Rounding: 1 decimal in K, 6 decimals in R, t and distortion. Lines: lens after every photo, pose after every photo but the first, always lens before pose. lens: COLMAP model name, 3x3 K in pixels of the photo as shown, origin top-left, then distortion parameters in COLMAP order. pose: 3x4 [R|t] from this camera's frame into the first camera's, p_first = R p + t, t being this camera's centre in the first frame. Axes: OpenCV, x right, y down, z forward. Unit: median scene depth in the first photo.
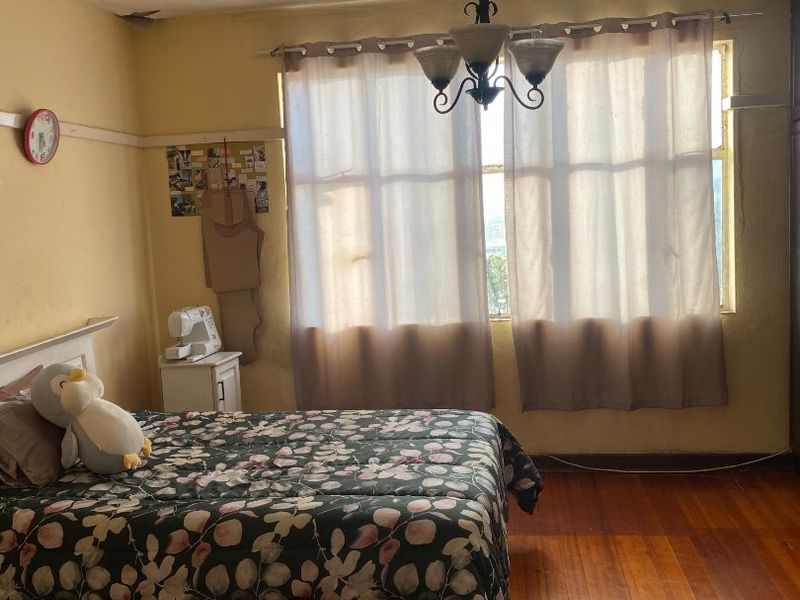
lens RADIAL K [[831.7, 0, 391.2], [0, 831.7, 289.1], [0, 0, 1]] dist [0.034223, 0.000000]
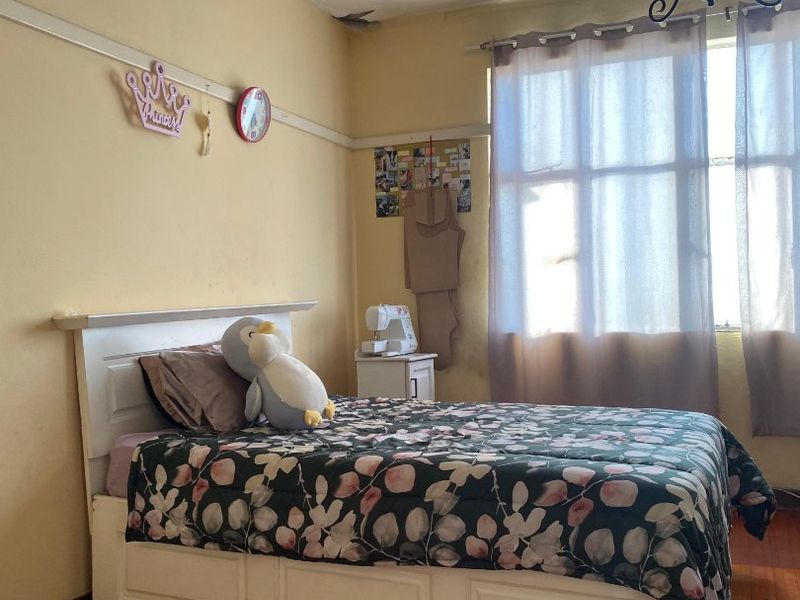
lens RADIAL K [[831.7, 0, 402.3], [0, 831.7, 300.2], [0, 0, 1]] dist [0.034223, 0.000000]
pose [[0.969354, 0.026736, -0.244208, 0.013707], [-0.048294, 0.995402, -0.082718, 0.100664], [0.240874, 0.091977, 0.966188, 0.062389]]
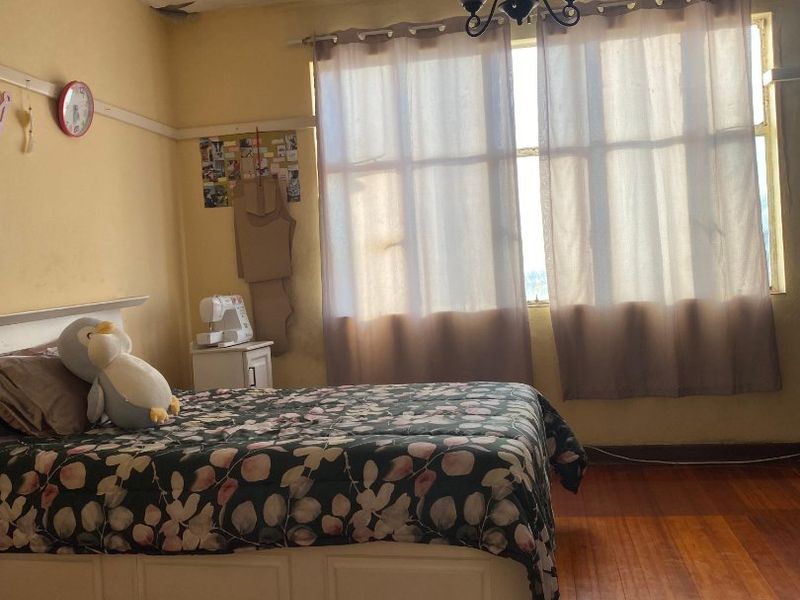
lens RADIAL K [[831.7, 0, 388.4], [0, 831.7, 288.9], [0, 0, 1]] dist [0.034223, 0.000000]
pose [[0.998918, -0.011754, -0.045008, 0.000702], [0.008371, 0.997177, -0.074623, 0.093408], [0.045758, 0.074166, 0.996196, 0.025668]]
